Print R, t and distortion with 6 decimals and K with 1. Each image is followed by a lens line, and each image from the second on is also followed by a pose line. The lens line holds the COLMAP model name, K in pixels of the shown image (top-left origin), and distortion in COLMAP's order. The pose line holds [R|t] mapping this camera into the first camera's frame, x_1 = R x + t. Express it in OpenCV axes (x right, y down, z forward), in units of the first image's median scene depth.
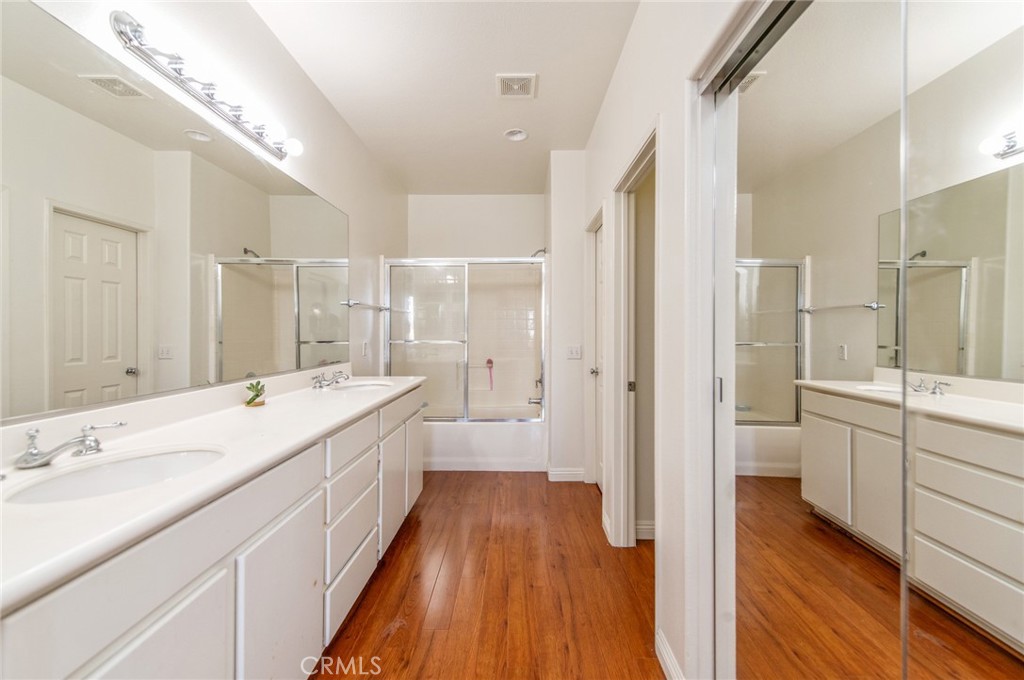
lens RADIAL K [[398.9, 0, 512.4], [0, 398.9, 339.2], [0, 0, 1]] dist [0.002881, -0.000016]
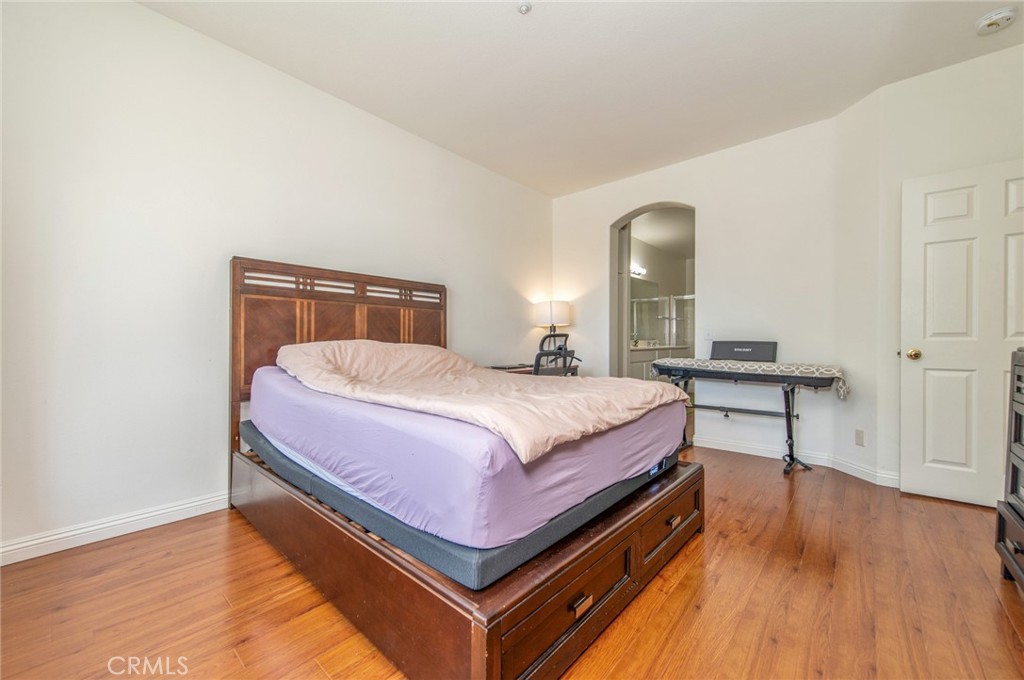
lens RADIAL K [[398.9, 0, 515.4], [0, 398.9, 341.2], [0, 0, 1]] dist [0.002881, -0.000016]
pose [[0.761663, 0.003015, -0.647966, 0.516721], [-0.001447, 0.999995, 0.002951, 0.040036], [0.647971, -0.001310, 0.761664, -1.458727]]
